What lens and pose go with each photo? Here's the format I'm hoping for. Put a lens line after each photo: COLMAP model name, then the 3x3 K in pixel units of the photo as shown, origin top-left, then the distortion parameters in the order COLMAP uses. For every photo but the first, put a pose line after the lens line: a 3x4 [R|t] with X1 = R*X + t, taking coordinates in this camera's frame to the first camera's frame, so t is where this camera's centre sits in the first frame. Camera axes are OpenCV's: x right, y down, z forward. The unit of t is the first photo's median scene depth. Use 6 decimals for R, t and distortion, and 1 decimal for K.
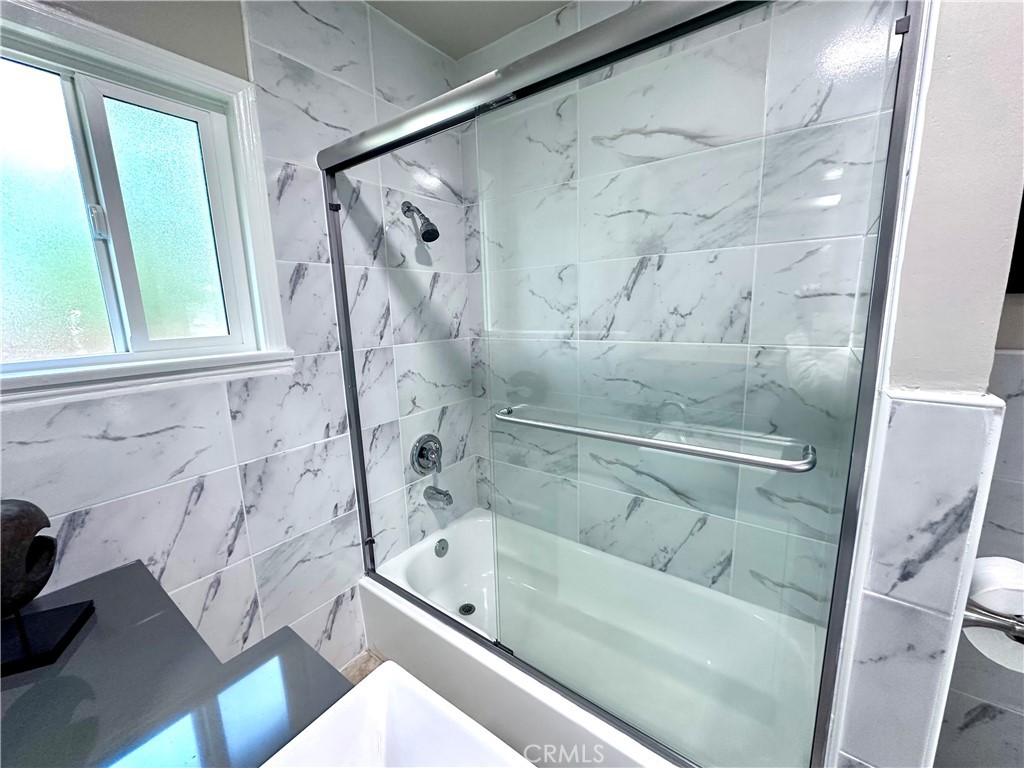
lens RADIAL K [[408.3, 0, 511.0], [0, 408.3, 382.9], [0, 0, 1]] dist [-0.003354, -0.000442]
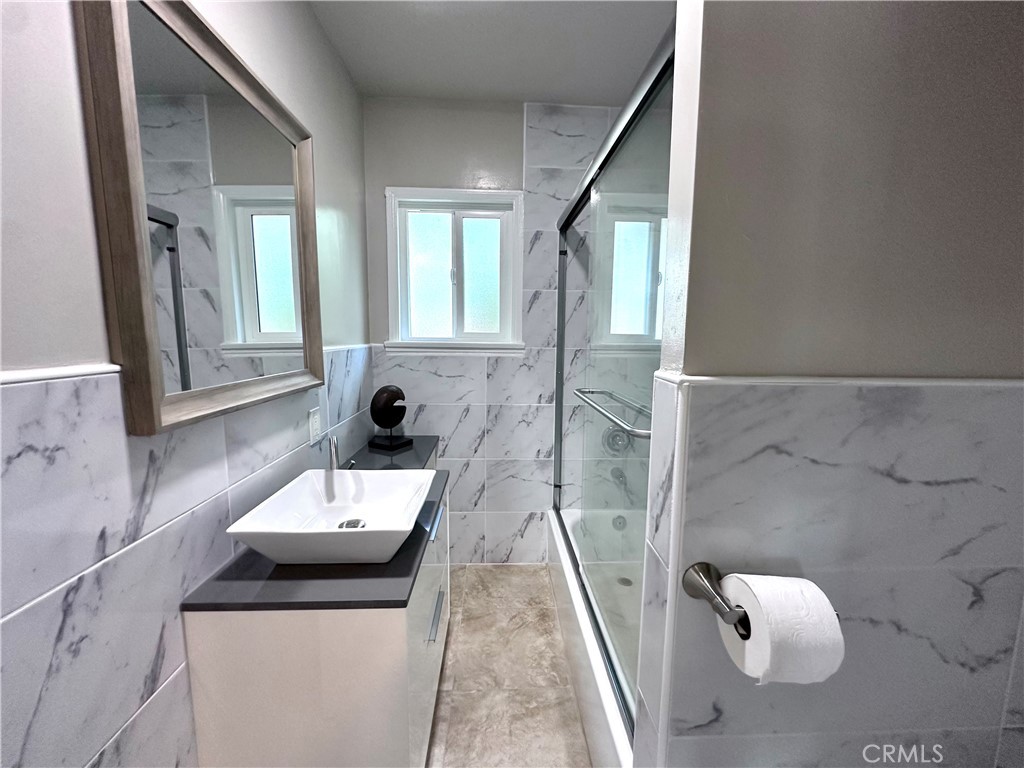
lens RADIAL K [[408.3, 0, 511.0], [0, 408.3, 382.9], [0, 0, 1]] dist [-0.003354, -0.000442]
pose [[0.626860, 0.128376, -0.768483, 0.661543], [-0.171012, 0.984951, 0.025040, 0.040425], [0.760132, 0.115723, 0.639380, -0.061444]]
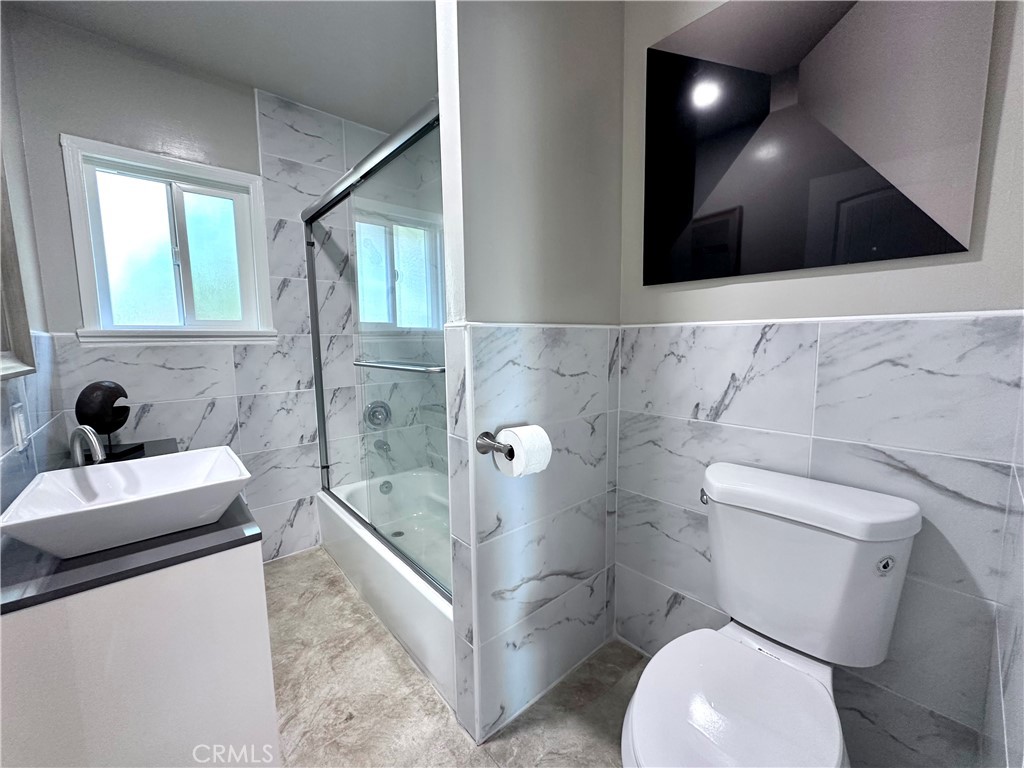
lens RADIAL K [[408.3, 0, 511.0], [0, 408.3, 382.9], [0, 0, 1]] dist [-0.003354, -0.000442]
pose [[0.976637, 0.039901, -0.211160, 0.682311], [-0.054567, 0.996451, -0.064090, 0.169443], [0.207853, 0.074115, 0.975348, -0.350753]]
